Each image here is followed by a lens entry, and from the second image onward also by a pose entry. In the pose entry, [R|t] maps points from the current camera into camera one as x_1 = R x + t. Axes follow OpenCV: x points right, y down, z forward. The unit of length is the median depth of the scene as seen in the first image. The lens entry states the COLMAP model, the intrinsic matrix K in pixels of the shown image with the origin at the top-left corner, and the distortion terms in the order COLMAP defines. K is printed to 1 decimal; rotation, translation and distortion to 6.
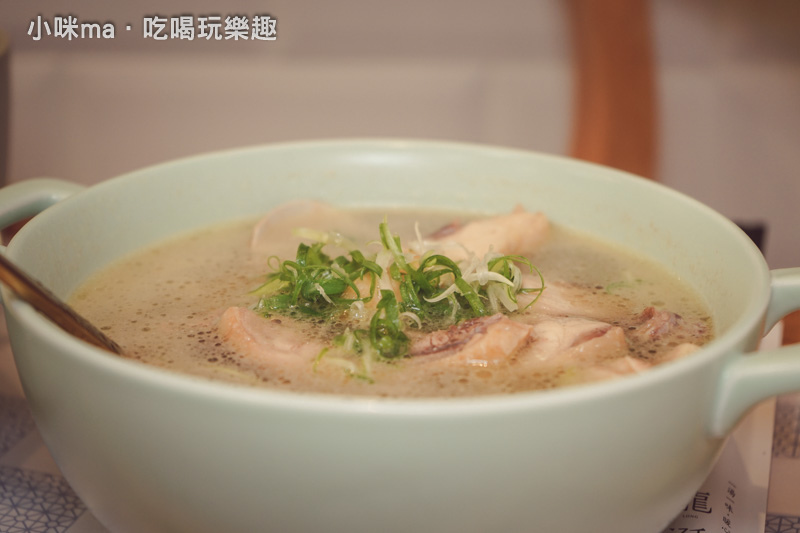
lens RADIAL K [[1667.3, 0, 398.5], [0, 1667.3, 265.9], [0, 0, 1]] dist [-0.042560, 0.000000]
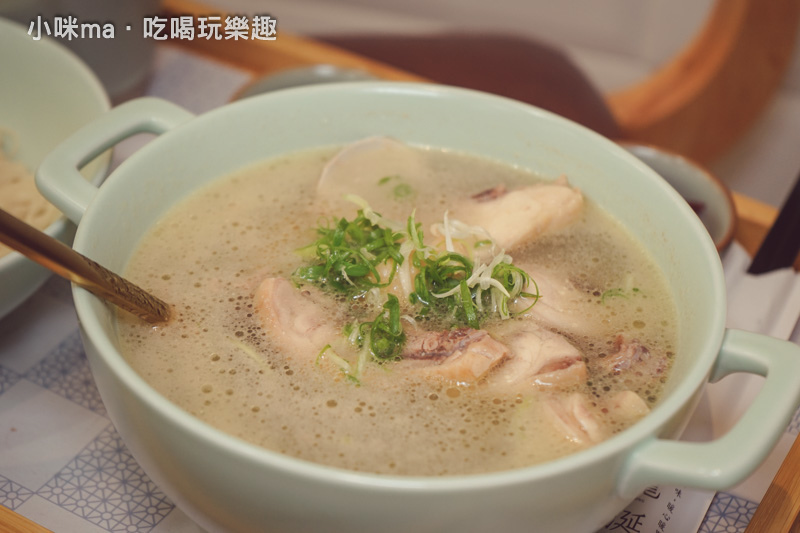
lens RADIAL K [[1667.3, 0, 401.3], [0, 1667.3, 267.0], [0, 0, 1]] dist [-0.042560, 0.000000]
pose [[0.972604, 0.166559, -0.162170, 0.184648], [-0.107841, 0.941269, 0.319974, -0.377449], [0.205940, -0.293719, 0.933444, -0.082436]]
